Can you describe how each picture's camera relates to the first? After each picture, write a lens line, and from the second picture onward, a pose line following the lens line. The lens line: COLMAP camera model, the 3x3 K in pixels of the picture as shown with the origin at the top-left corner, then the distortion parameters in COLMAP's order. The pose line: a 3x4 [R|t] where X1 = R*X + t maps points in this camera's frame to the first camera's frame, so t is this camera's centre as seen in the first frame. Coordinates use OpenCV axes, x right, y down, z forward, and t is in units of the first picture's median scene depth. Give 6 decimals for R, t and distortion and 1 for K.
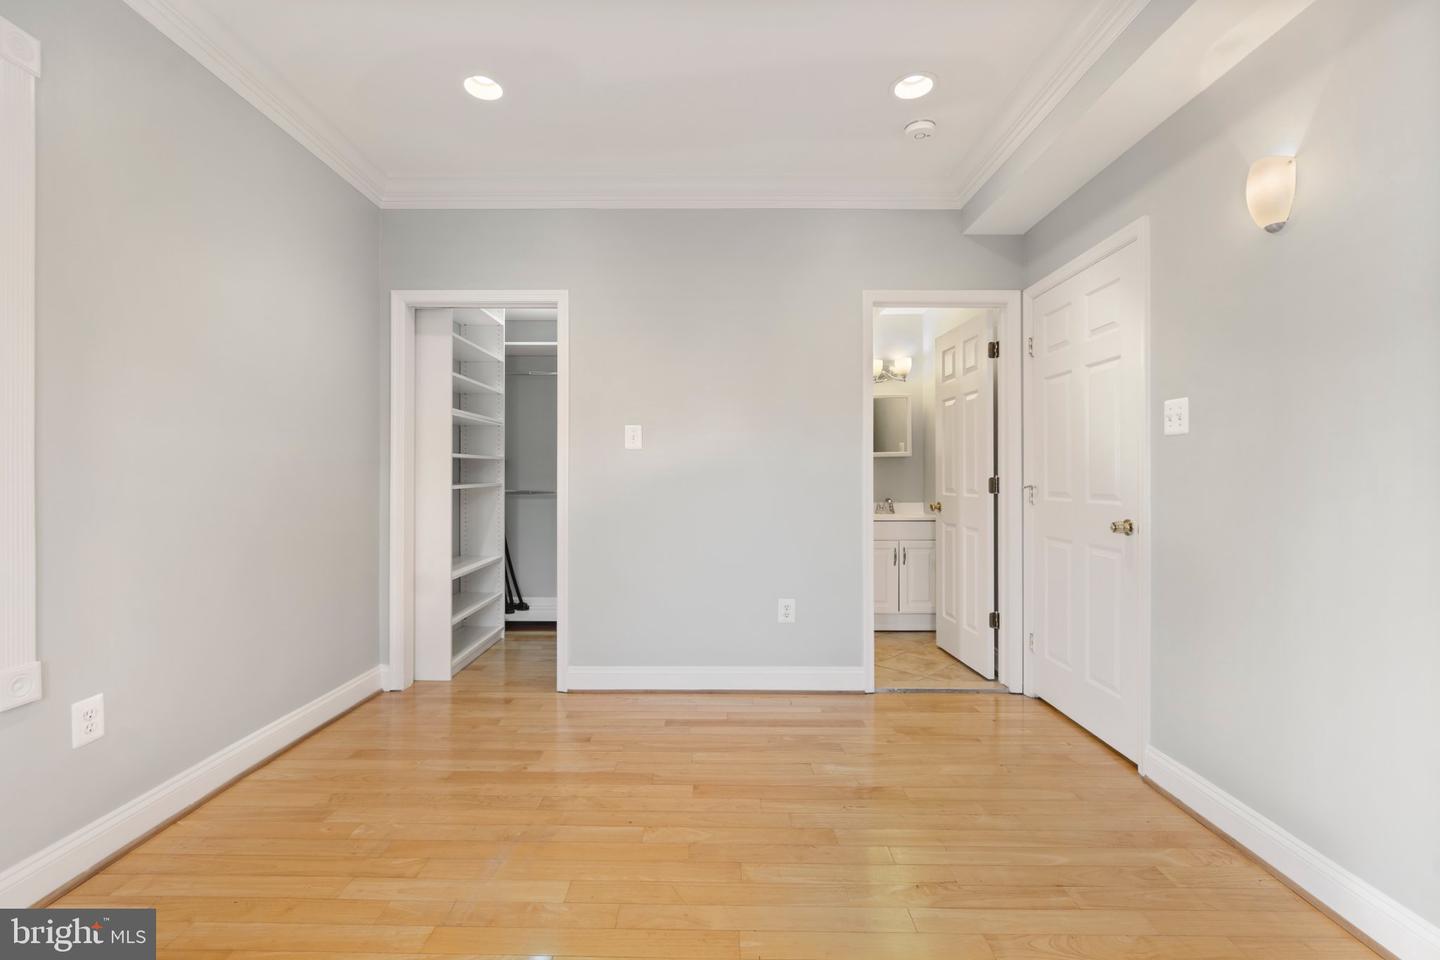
lens RADIAL K [[623.2, 0, 718.7], [0, 623.2, 475.6], [0, 0, 1]] dist [-0.004823, 0.000120]
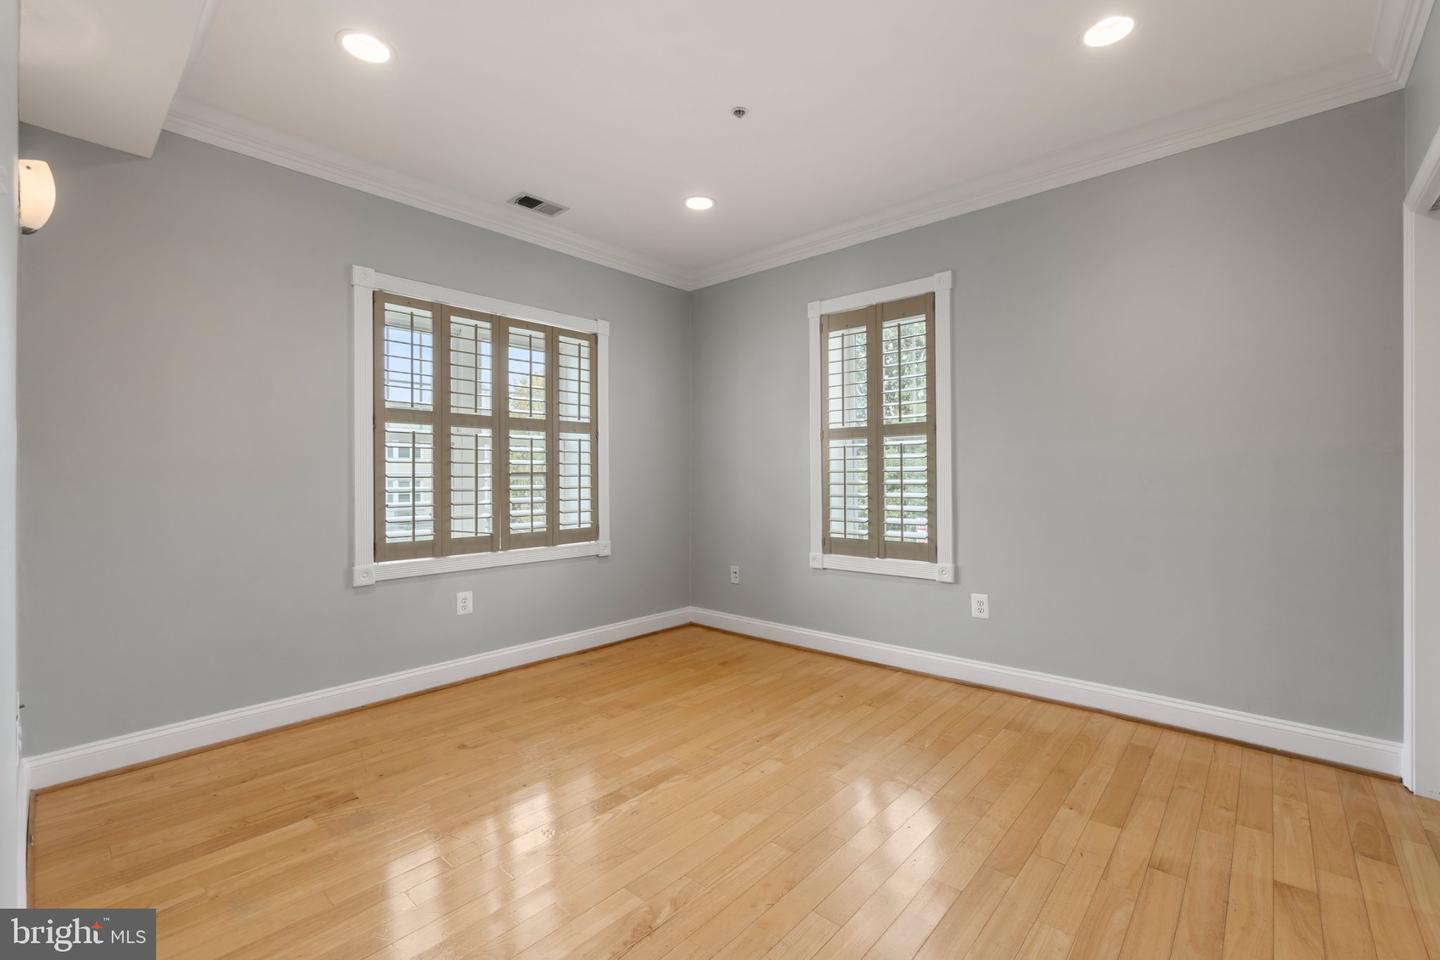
lens RADIAL K [[613.6, 0, 712.5], [0, 613.6, 478.6], [0, 0, 1]] dist [-0.001011, 0.000290]
pose [[-0.669845, 0.003071, -0.742495, 0.536504], [0.004858, 0.999988, -0.000247, 0.002732], [0.742485, -0.003772, -0.669852, 0.970646]]
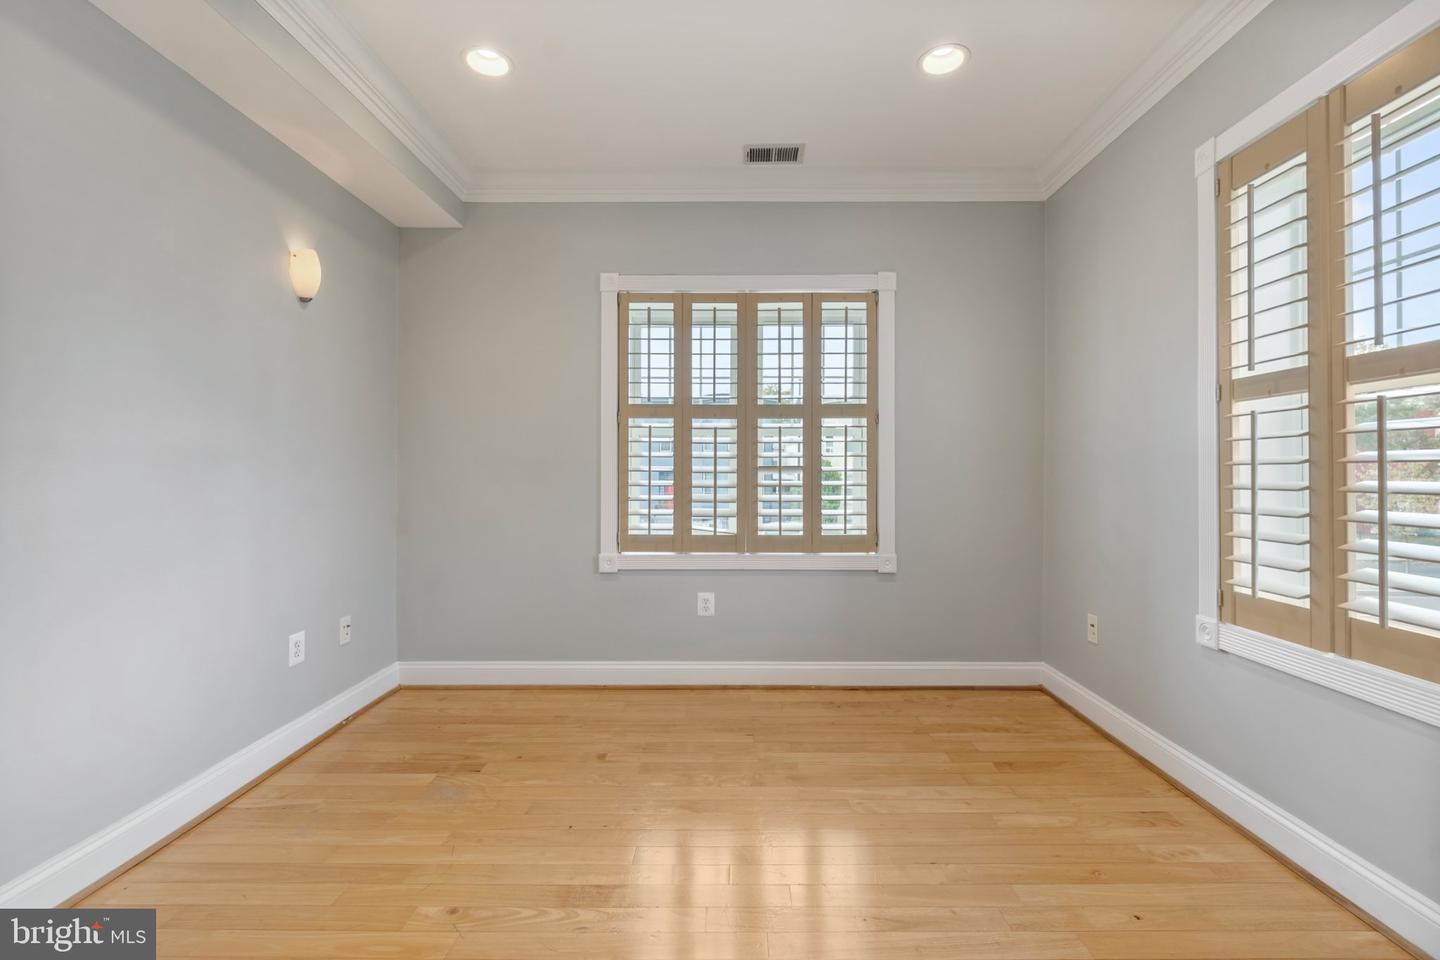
lens RADIAL K [[617.8, 0, 735.6], [0, 617.8, 473.8], [0, 0, 1]] dist [-0.000430, 0.000085]
pose [[-0.999985, -0.003428, -0.004182, -0.053609], [-0.003428, 0.999994, 0.000058, 0.001695], [0.004182, 0.000073, -0.999991, 0.951047]]
